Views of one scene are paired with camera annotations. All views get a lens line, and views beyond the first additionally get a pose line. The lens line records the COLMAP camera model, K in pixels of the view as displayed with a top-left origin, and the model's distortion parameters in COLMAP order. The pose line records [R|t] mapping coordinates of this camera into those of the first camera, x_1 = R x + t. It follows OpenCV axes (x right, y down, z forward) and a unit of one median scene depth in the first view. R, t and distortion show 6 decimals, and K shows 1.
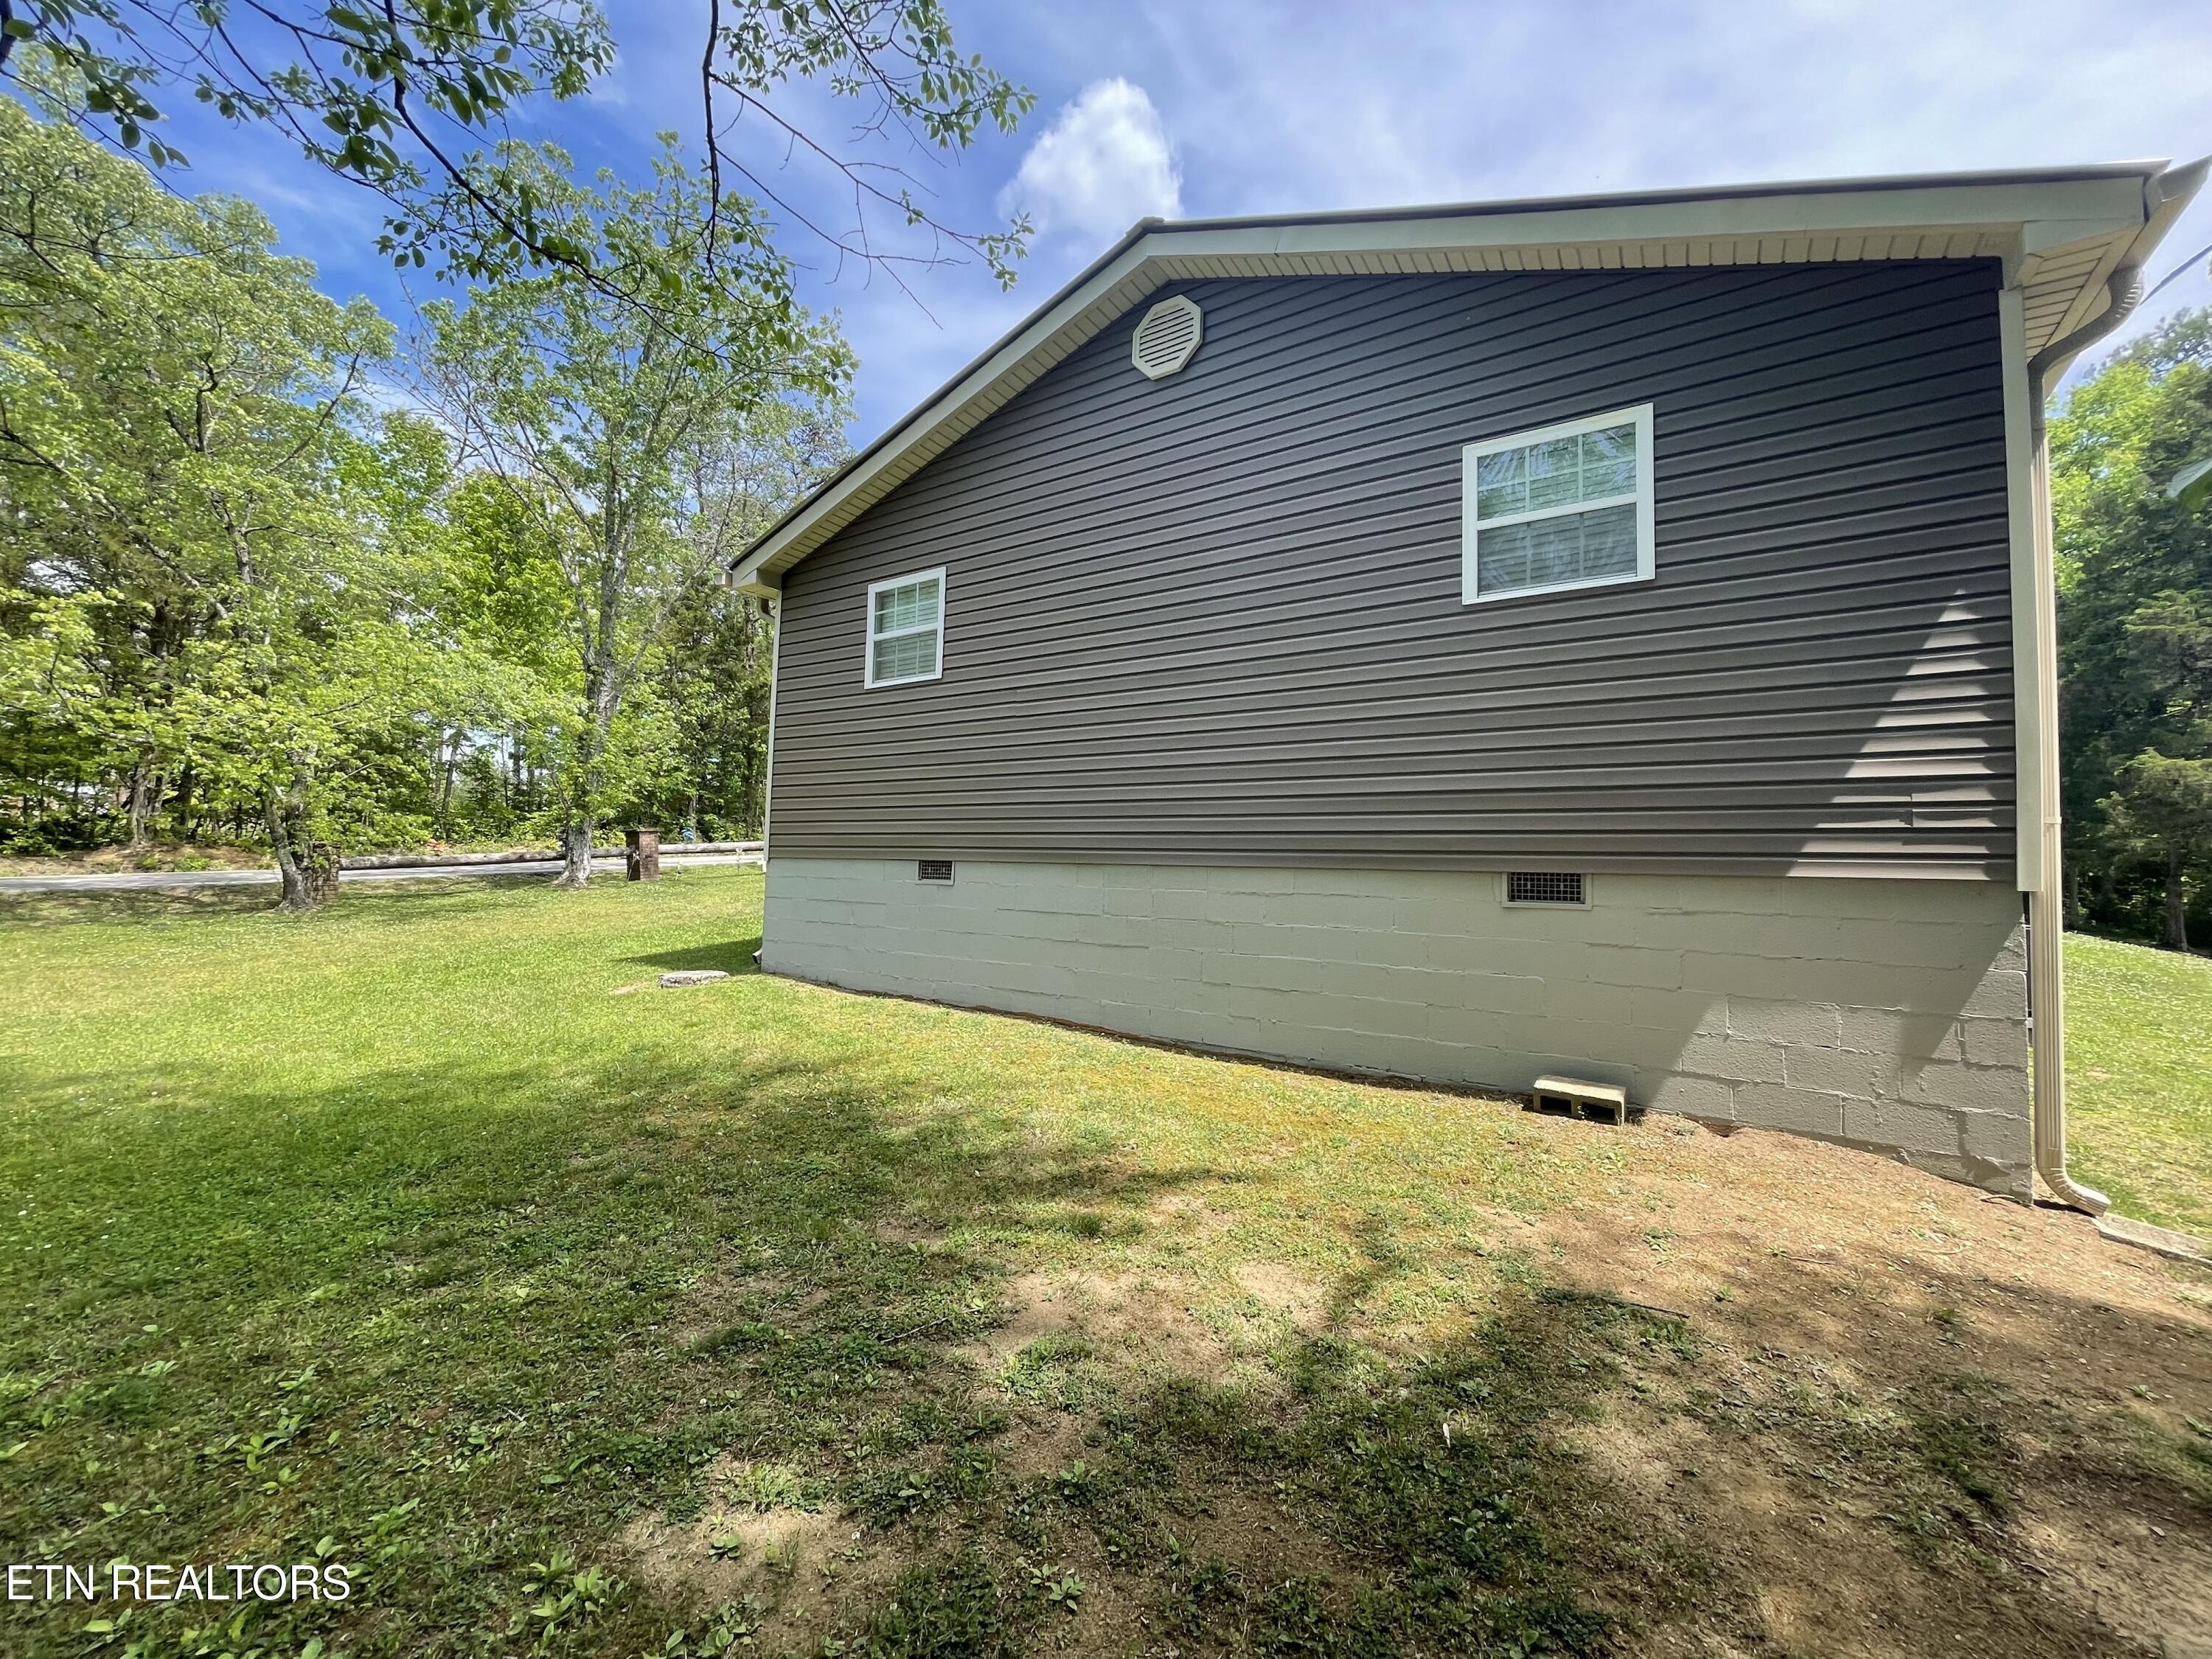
lens RADIAL K [[897.4, 0, 1150.9], [0, 897.4, 840.4], [0, 0, 1]] dist [0.003932, 0.000719]
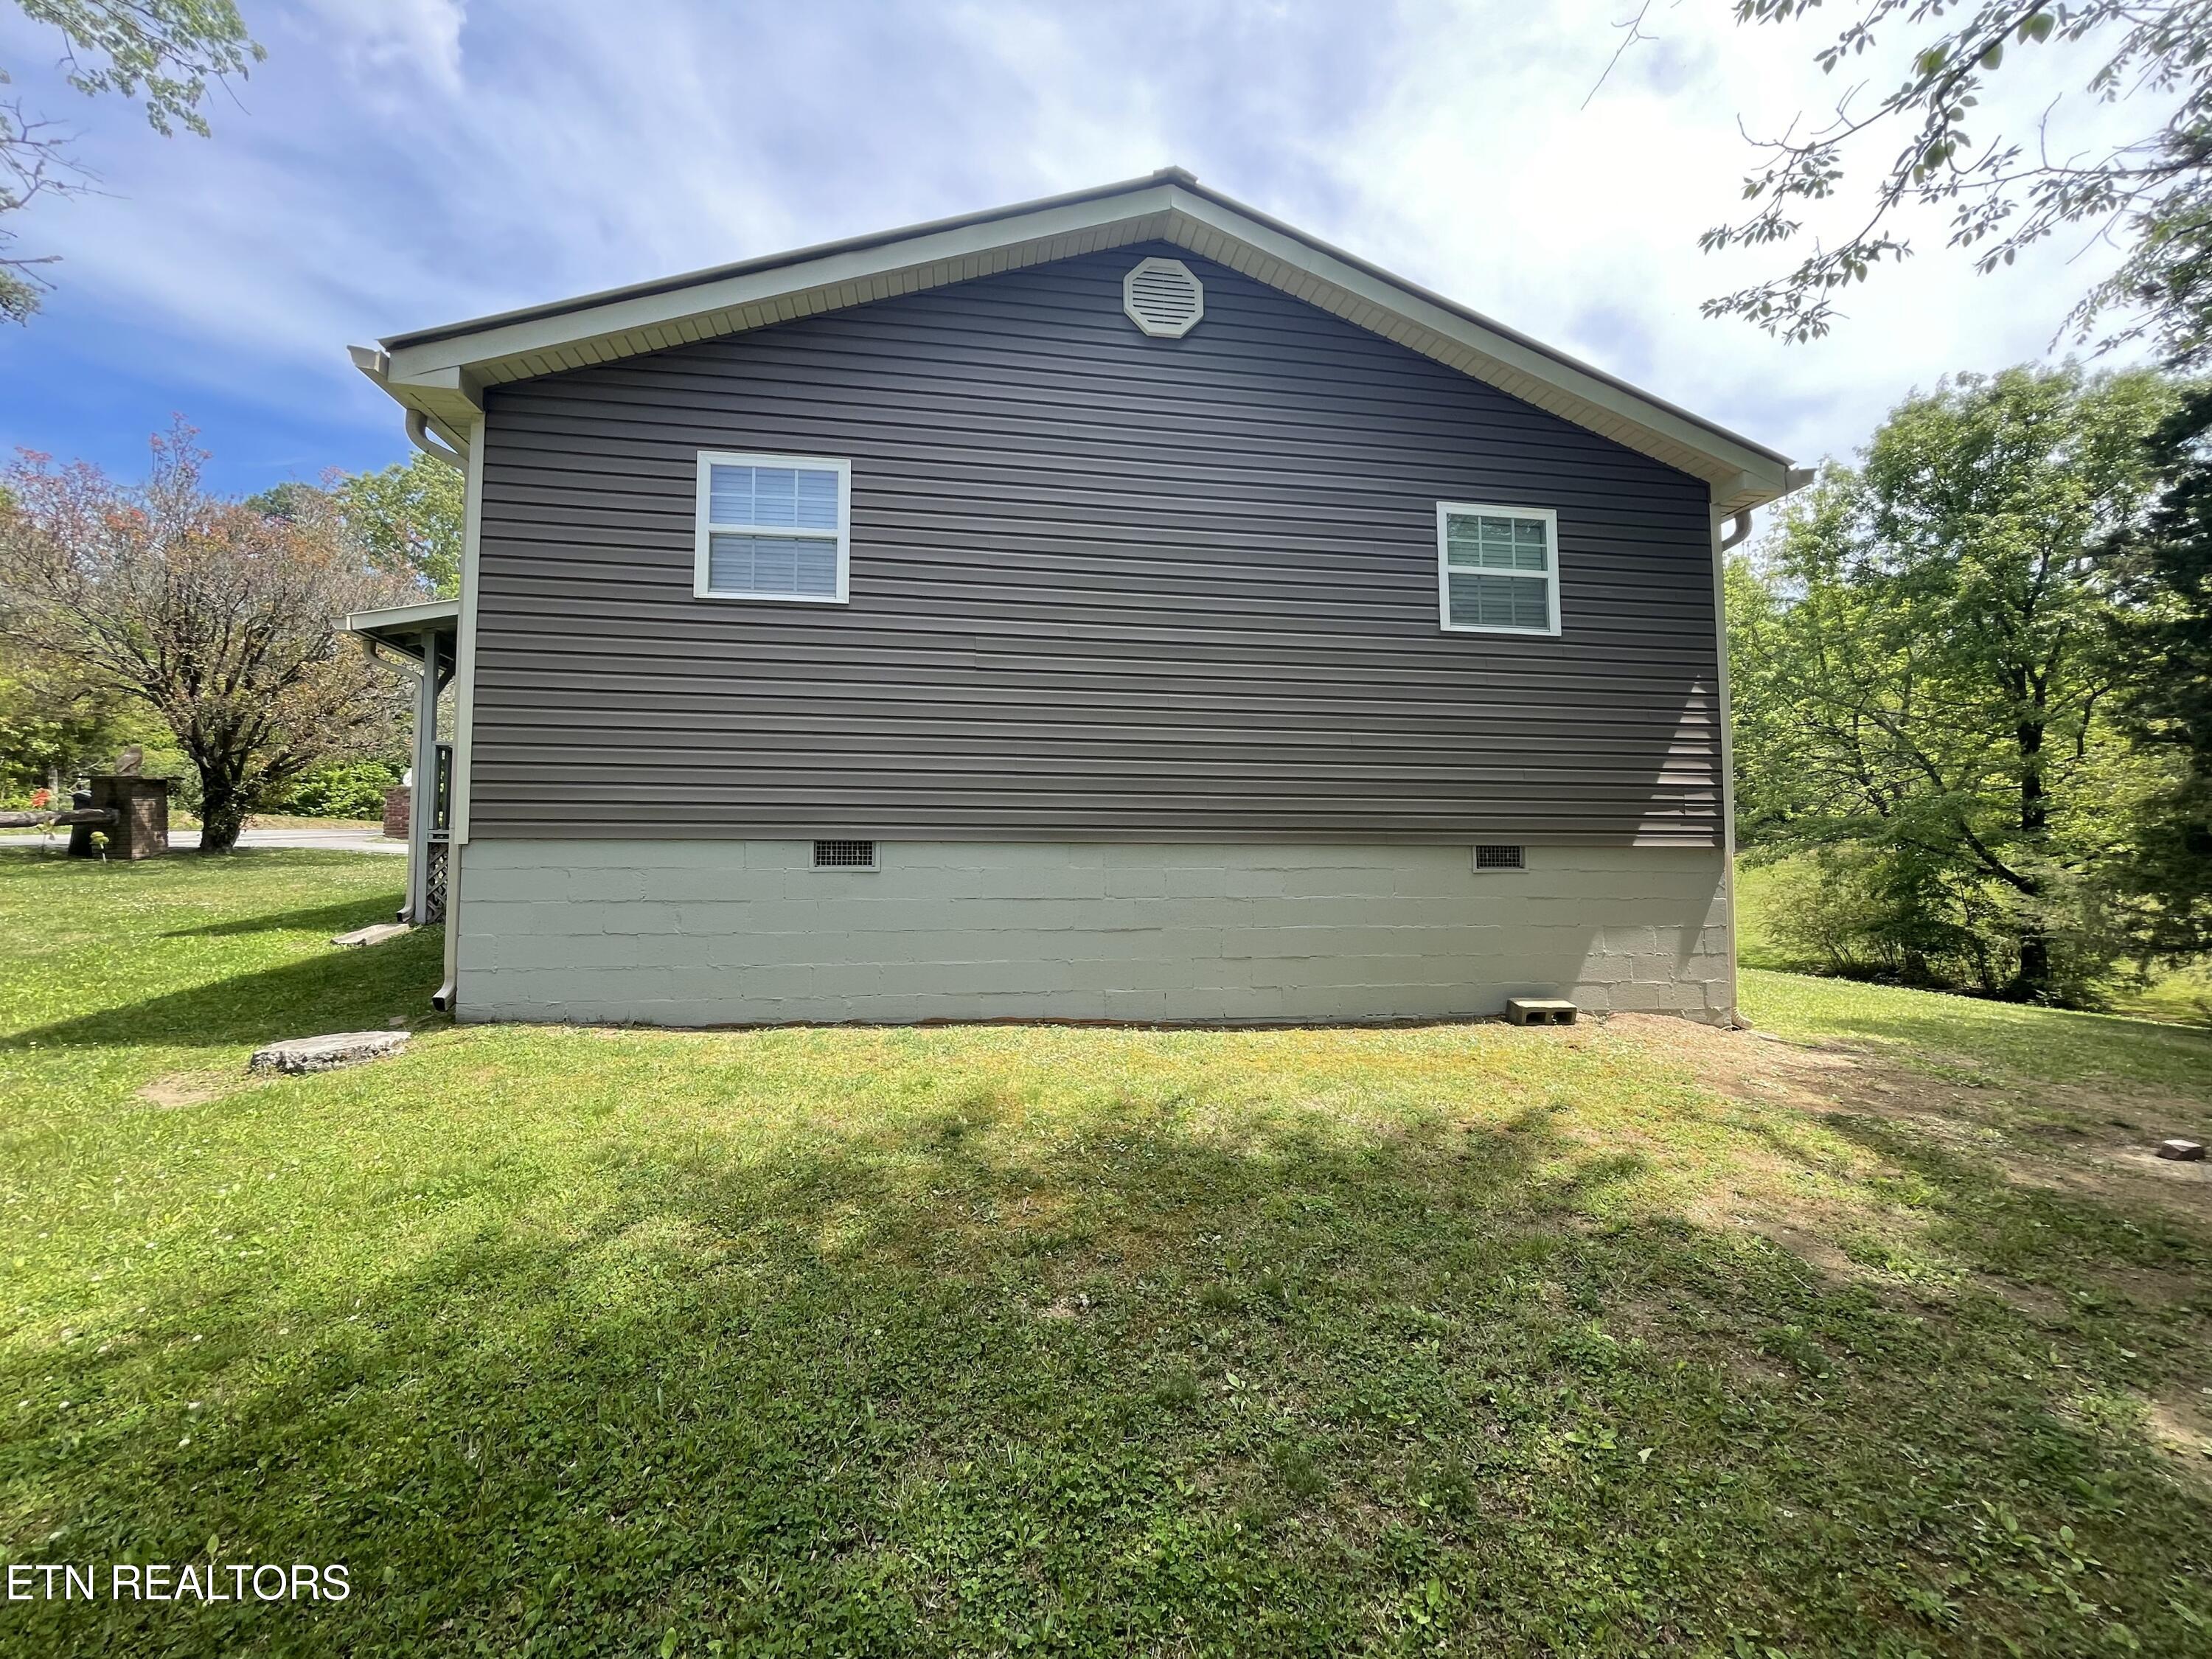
lens RADIAL K [[897.4, 0, 1108.1], [0, 897.4, 818.0], [0, 0, 1]] dist [0.003932, 0.000719]
pose [[0.741815, 0.003106, 0.670597, -0.823159], [-0.012382, 0.999882, 0.009066, -0.008857], [-0.670490, -0.015028, 0.741766, 0.384001]]
